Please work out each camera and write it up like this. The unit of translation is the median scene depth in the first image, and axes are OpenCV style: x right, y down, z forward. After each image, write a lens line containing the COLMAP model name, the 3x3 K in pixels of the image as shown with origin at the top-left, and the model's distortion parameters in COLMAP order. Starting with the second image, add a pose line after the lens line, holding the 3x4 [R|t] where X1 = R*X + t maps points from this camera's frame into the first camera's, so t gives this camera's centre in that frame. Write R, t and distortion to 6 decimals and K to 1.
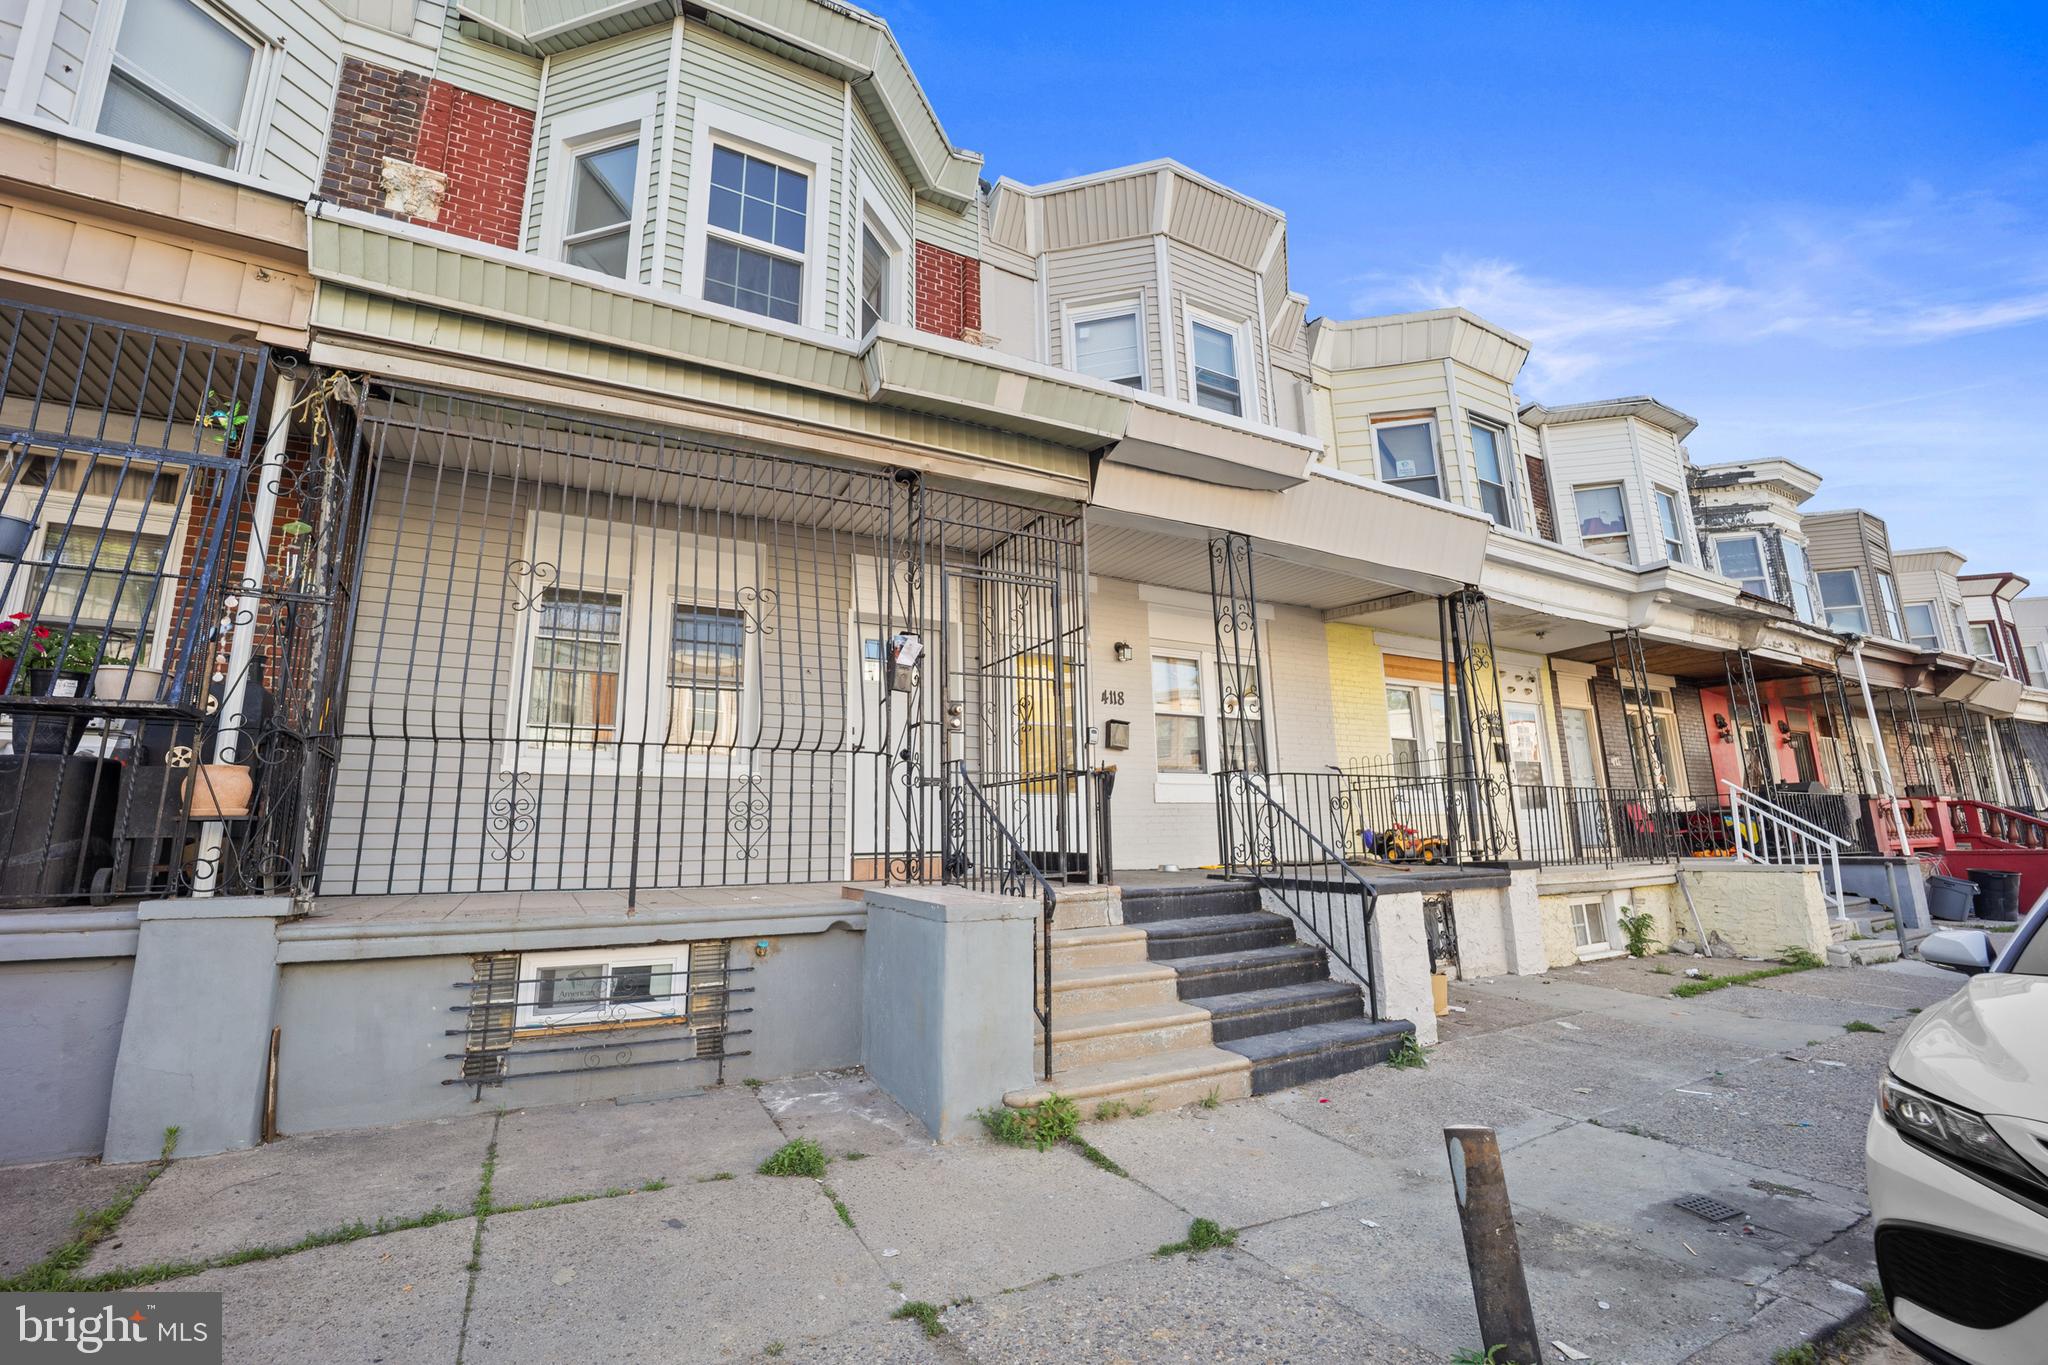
lens RADIAL K [[849.7, 0, 1013.5], [0, 849.7, 679.3], [0, 0, 1]] dist [-0.008779, -0.002599]
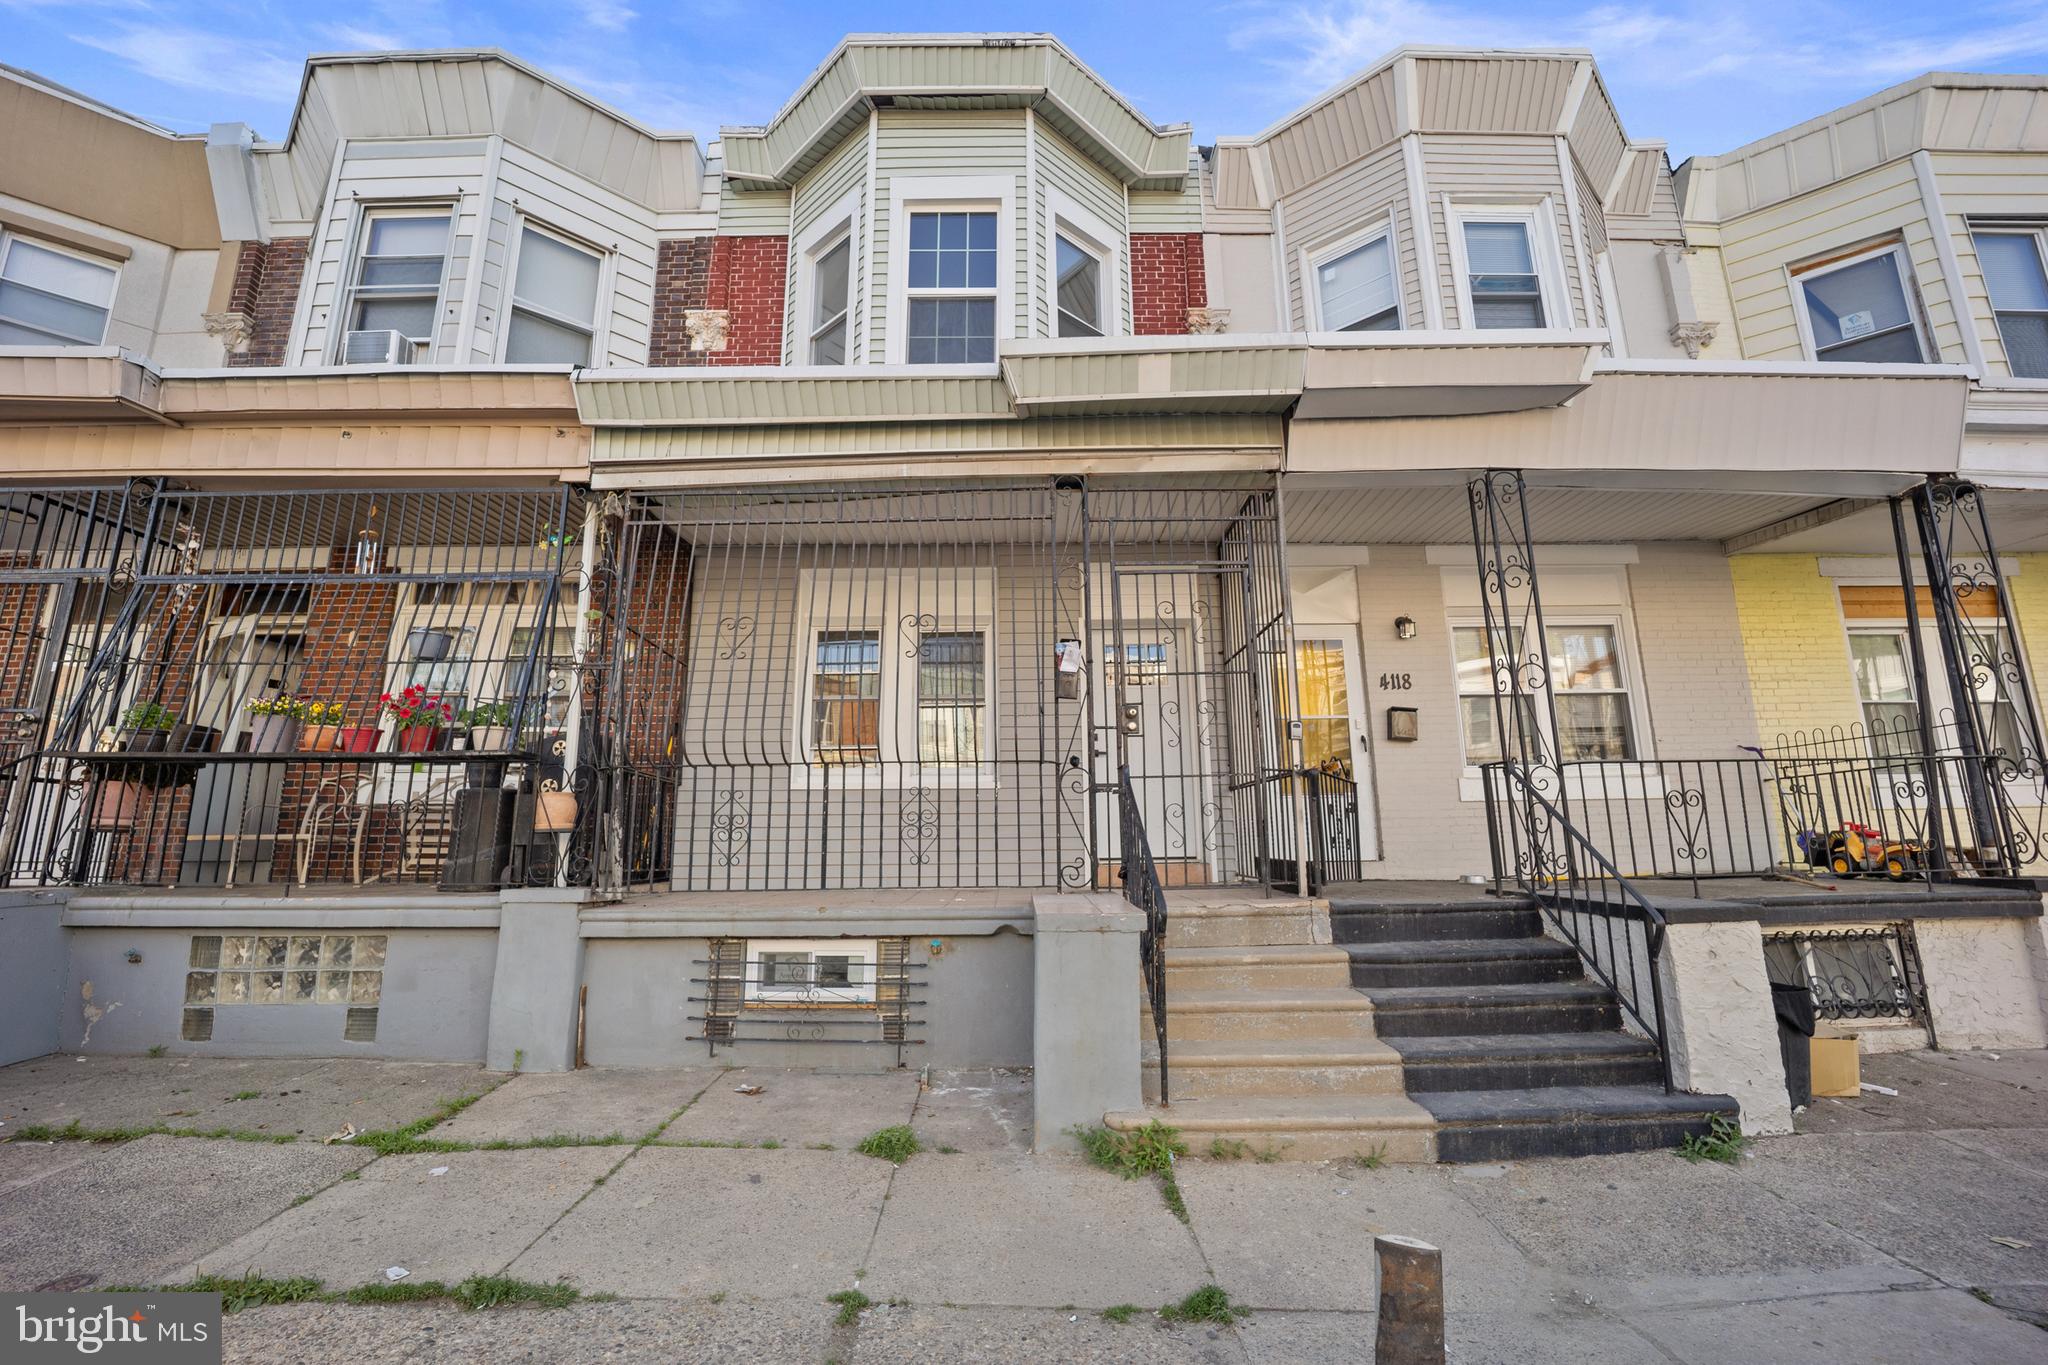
lens RADIAL K [[849.7, 0, 1013.6], [0, 849.7, 687.0], [0, 0, 1]] dist [-0.008779, -0.002599]
pose [[0.883446, -0.080913, -0.461493, 0.244973], [0.084638, 0.996331, -0.012661, 0.007026], [0.460824, -0.027874, 0.887054, 0.072692]]
